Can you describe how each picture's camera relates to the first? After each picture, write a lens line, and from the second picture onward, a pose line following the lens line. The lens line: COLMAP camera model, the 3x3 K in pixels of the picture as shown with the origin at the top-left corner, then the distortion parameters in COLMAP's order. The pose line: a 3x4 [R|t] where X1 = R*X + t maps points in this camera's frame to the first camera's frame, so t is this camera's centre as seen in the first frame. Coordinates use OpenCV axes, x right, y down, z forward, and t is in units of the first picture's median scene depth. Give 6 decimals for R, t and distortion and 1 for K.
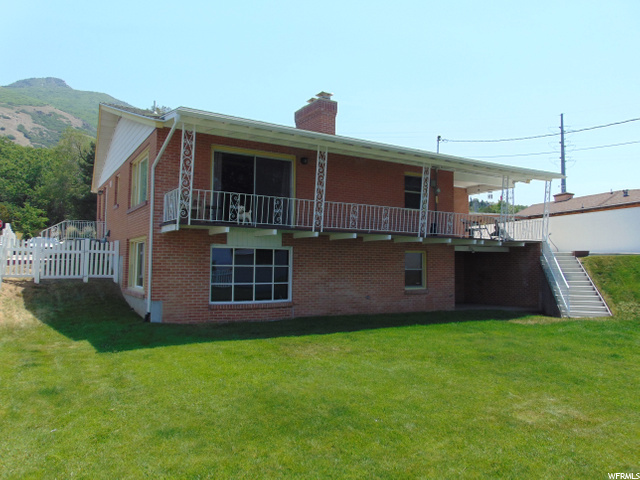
lens RADIAL K [[475.3, 0, 316.8], [0, 475.3, 242.6], [0, 0, 1]] dist [-0.018594, 0.047524]
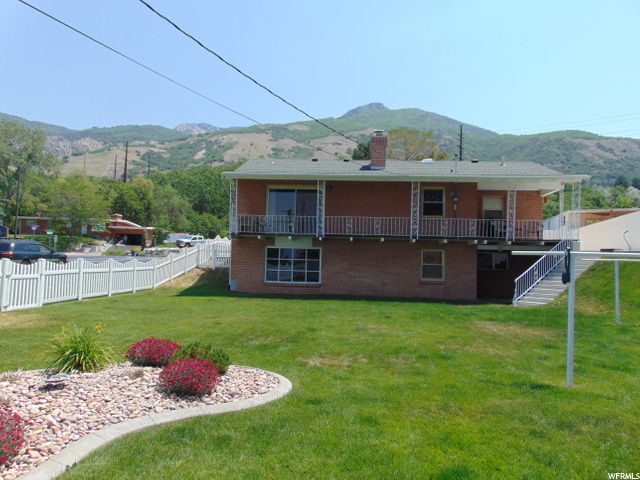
lens RADIAL K [[475.3, 0, 316.3], [0, 475.3, 239.5], [0, 0, 1]] dist [-0.018594, 0.047524]
pose [[0.808447, -0.019658, -0.588241, 0.810281], [0.010966, 0.999772, -0.018340, 0.012306], [0.588467, 0.008376, 0.808478, -0.212798]]
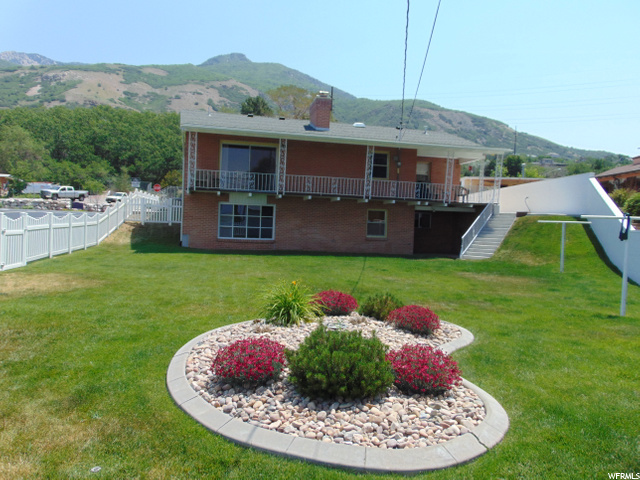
lens RADIAL K [[475.3, 0, 316.3], [0, 475.3, 236.3], [0, 0, 1]] dist [-0.018594, 0.047524]
pose [[0.943451, 0.034173, -0.329745, 0.577174], [-0.012644, 0.997658, 0.067217, 0.006831], [0.331269, -0.059246, 0.941674, -0.395926]]
